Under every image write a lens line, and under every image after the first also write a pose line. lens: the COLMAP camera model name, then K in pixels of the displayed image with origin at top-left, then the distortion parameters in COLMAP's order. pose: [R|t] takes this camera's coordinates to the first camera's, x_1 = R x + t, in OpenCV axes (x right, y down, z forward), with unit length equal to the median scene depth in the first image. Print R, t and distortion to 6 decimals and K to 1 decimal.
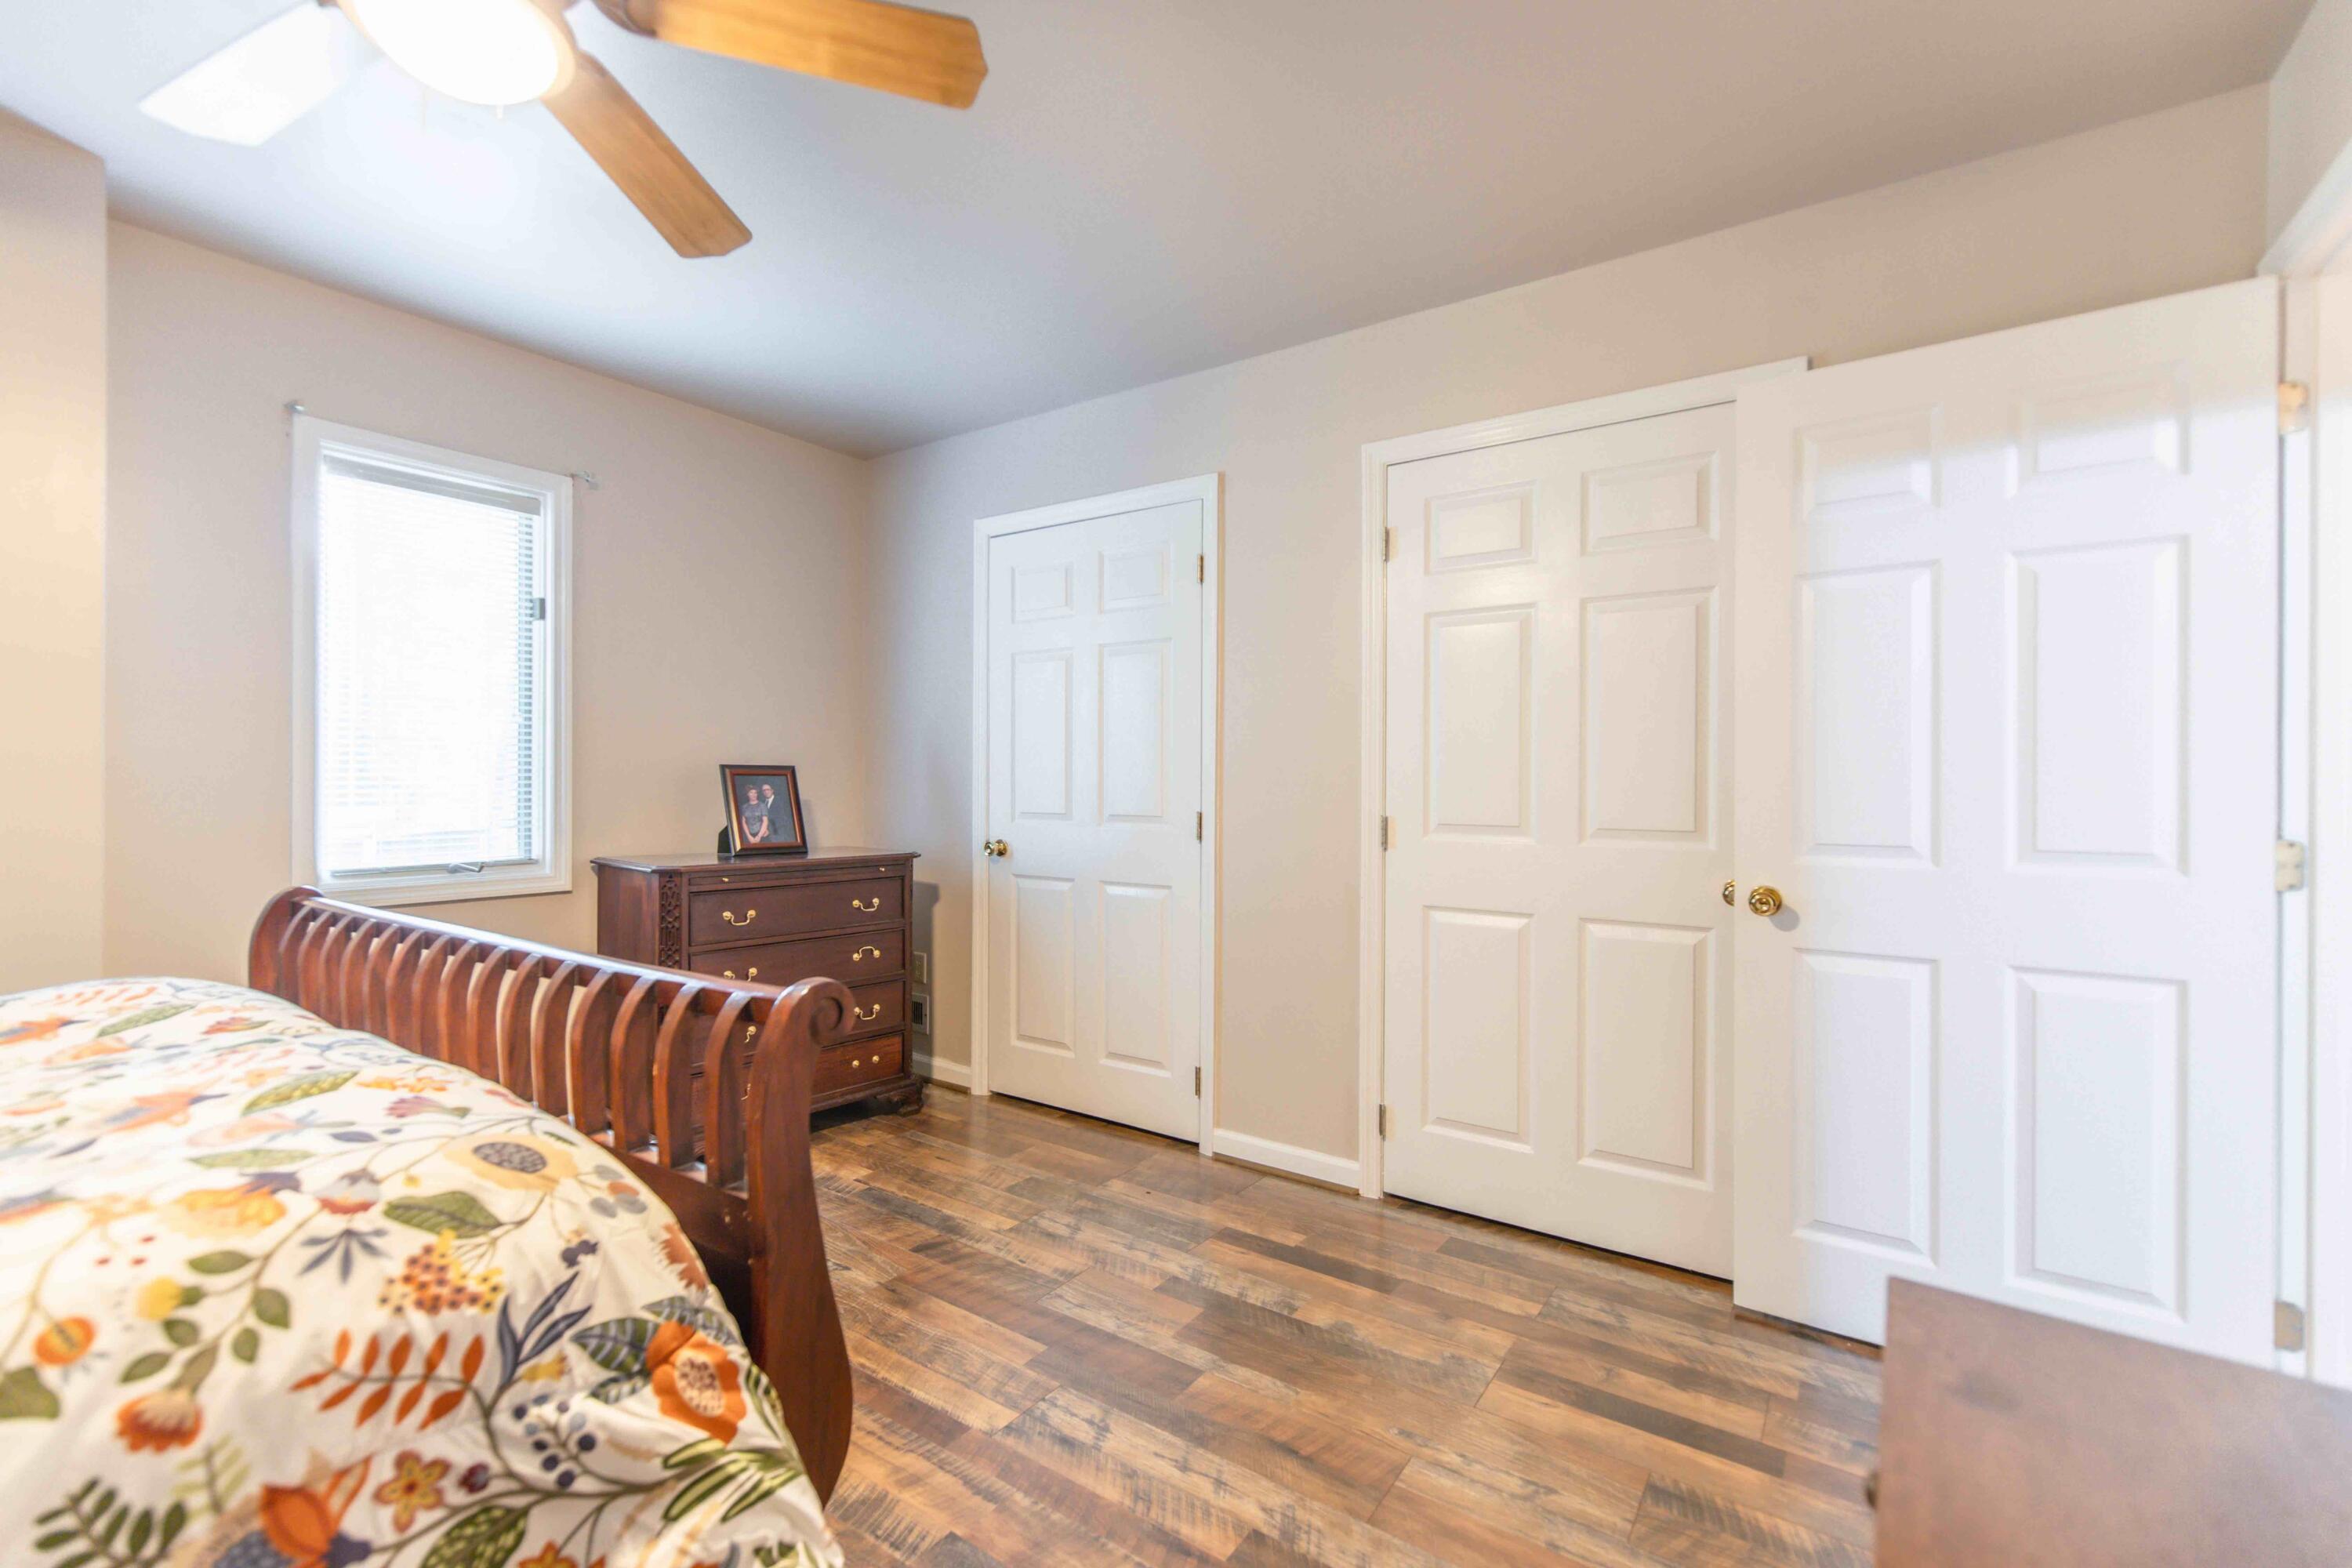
lens RADIAL K [[1009.3, 0, 1164.1], [0, 1009.3, 779.2], [0, 0, 1]] dist [0.003620, -0.001236]
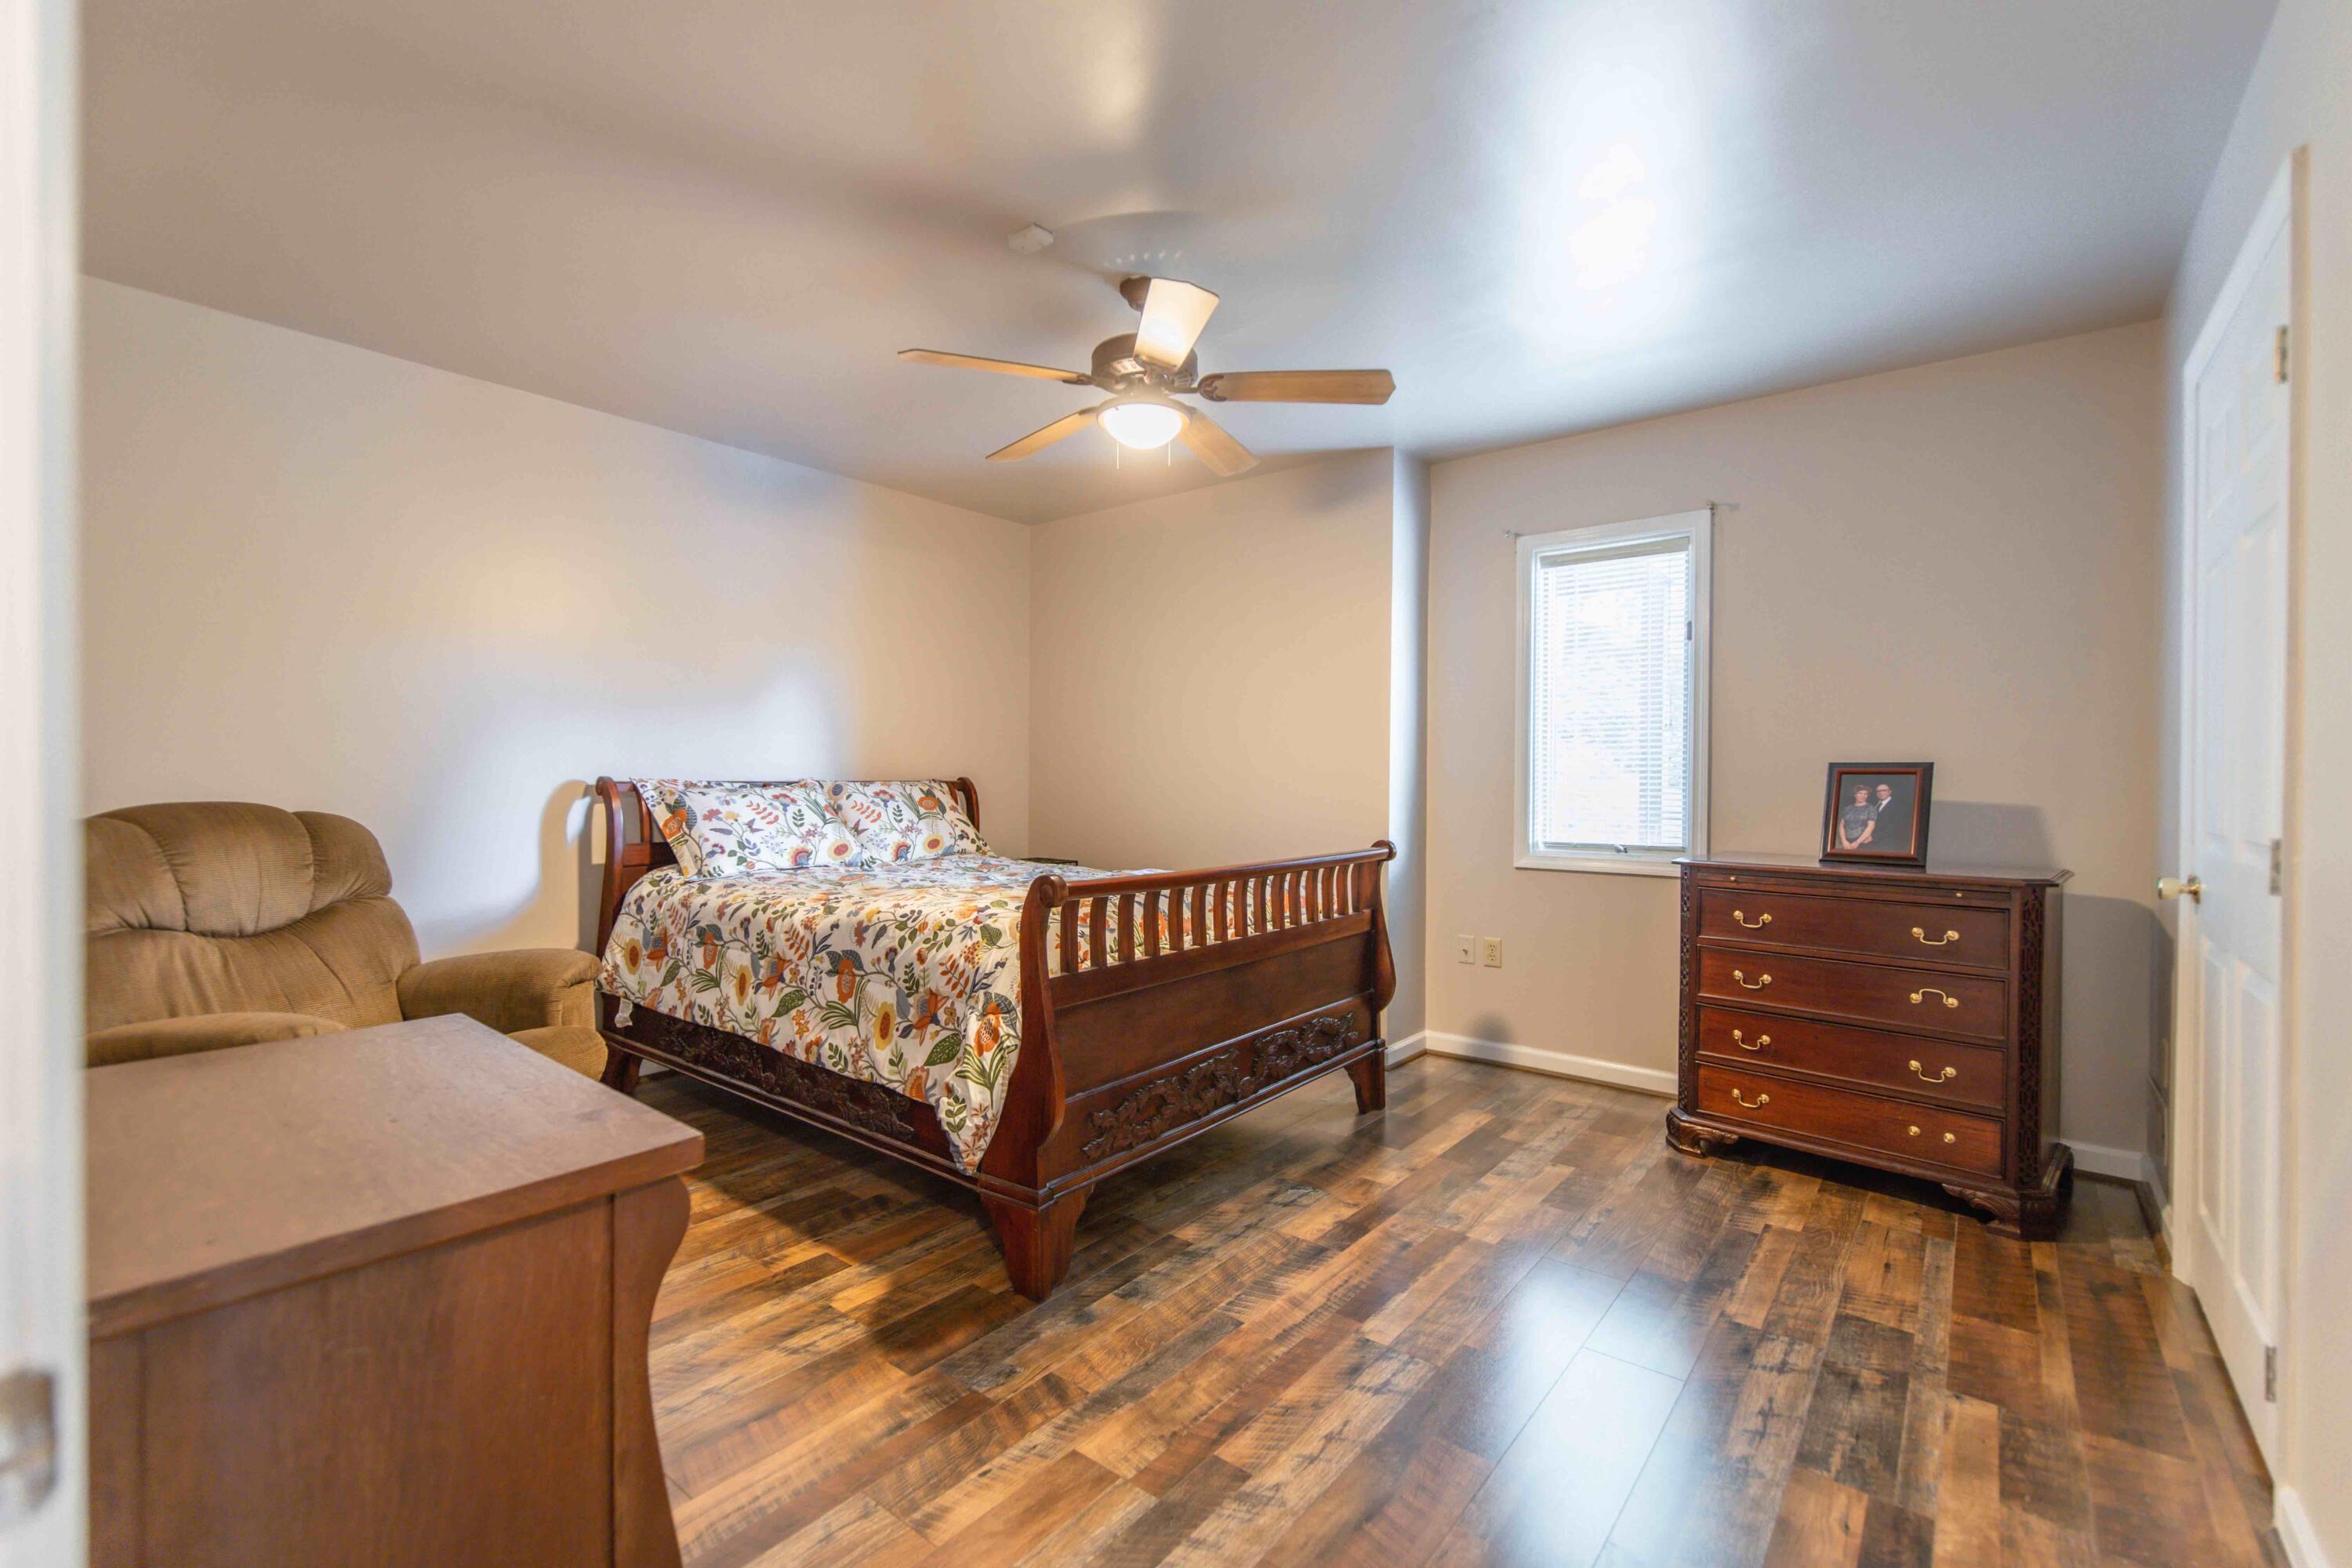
lens RADIAL K [[1009.3, 0, 1169.5], [0, 1009.3, 779.8], [0, 0, 1]] dist [0.003620, -0.001236]
pose [[-0.061574, -0.000800, -0.998102, 0.670454], [-0.004151, 0.999991, -0.000546, 0.005566], [0.998094, 0.004109, -0.061577, 0.565184]]
